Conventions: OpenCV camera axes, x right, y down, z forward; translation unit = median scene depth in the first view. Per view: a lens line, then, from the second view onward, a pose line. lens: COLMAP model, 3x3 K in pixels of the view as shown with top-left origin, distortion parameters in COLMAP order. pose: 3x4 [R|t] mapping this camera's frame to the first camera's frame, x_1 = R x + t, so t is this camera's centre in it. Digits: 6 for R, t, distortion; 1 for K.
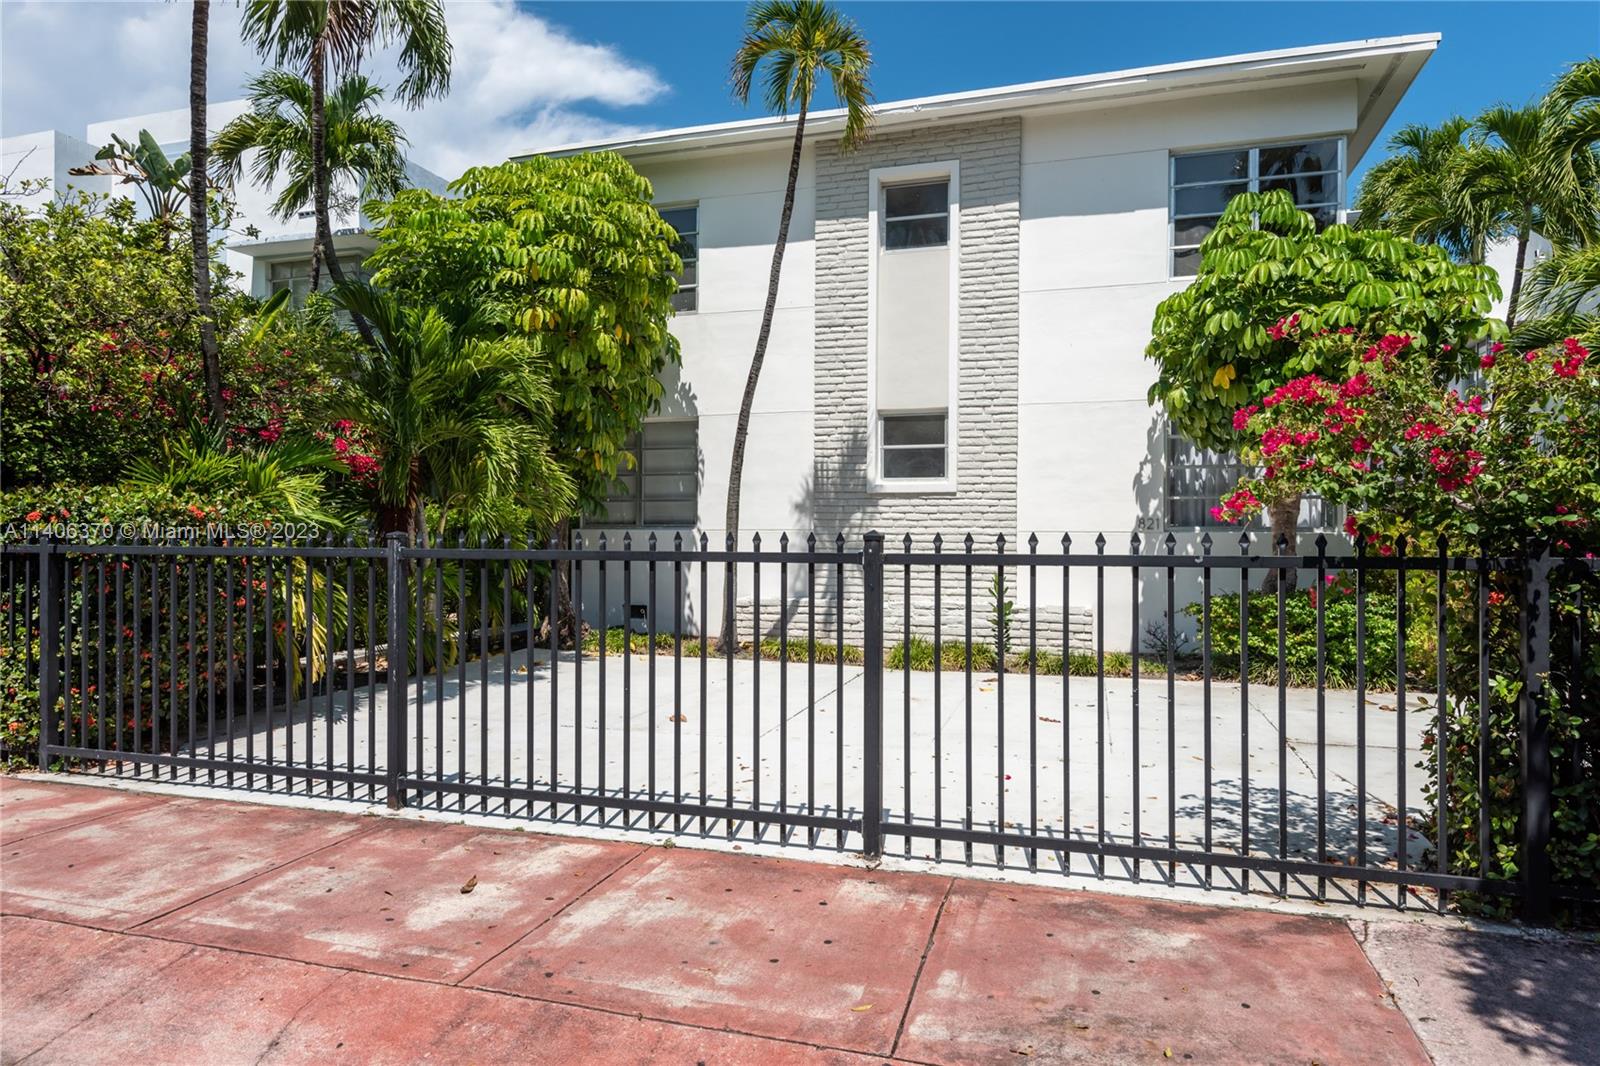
lens RADIAL K [[1000.5, 0, 794.2], [0, 1000.5, 532.3], [0, 0, 1]] dist [0.047988, -0.040681]
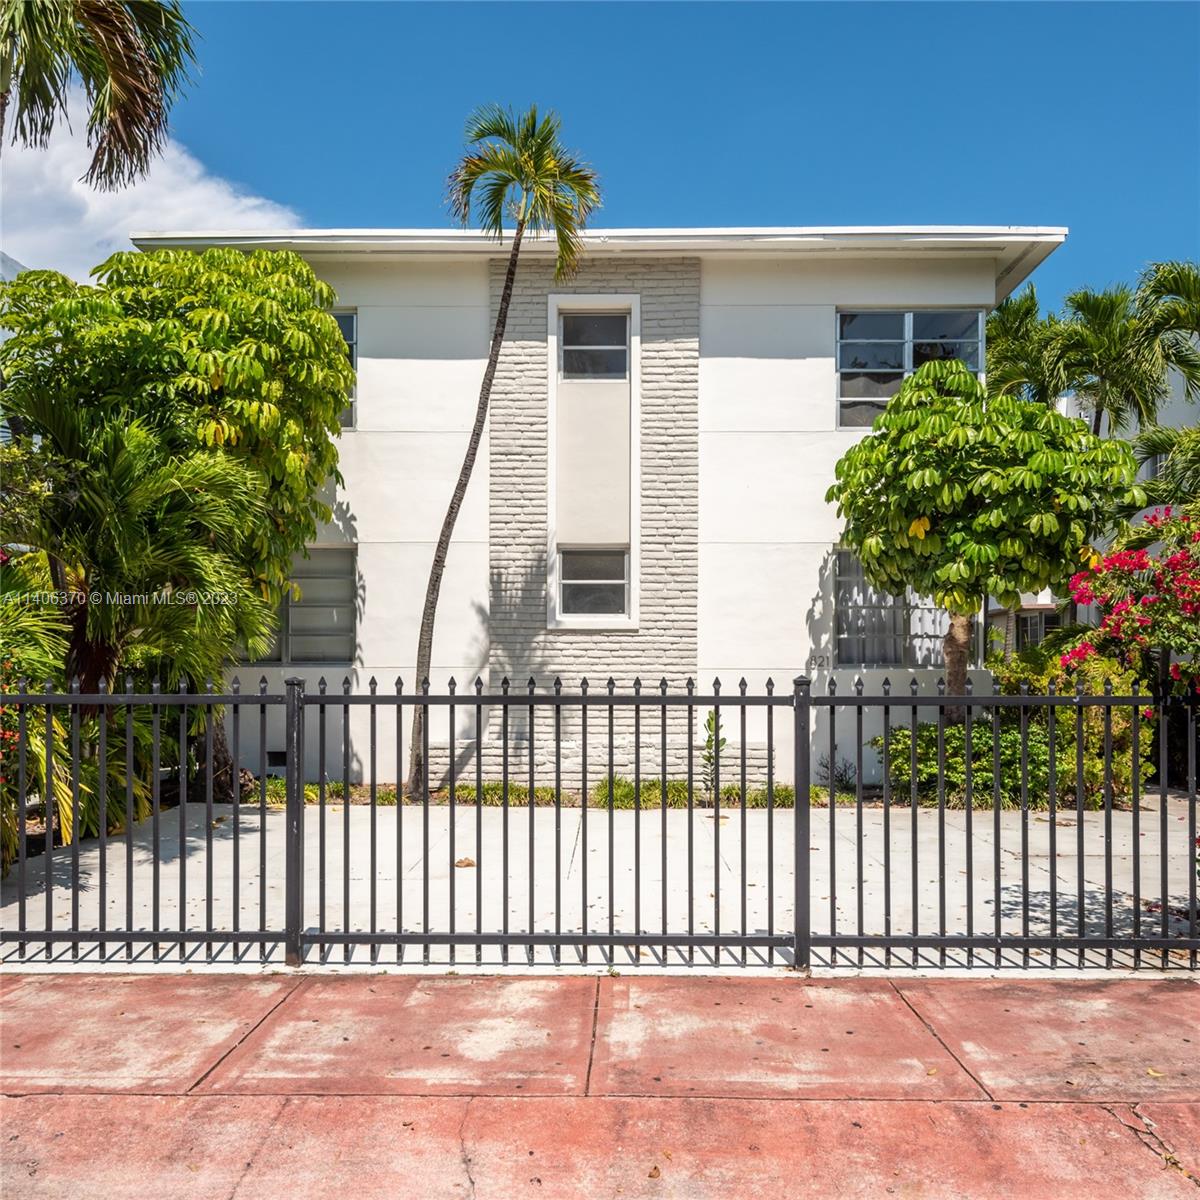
lens RADIAL K [[1124.5, 0, 600.7], [0, 1124.5, 662.3], [0, 0, 1]] dist [0.059920, -0.070626]
pose [[0.956463, -0.001436, 0.291849, -0.226460], [0.001945, 0.999997, -0.001454, -0.006589], [-0.291846, 0.001958, 0.956463, -0.059926]]
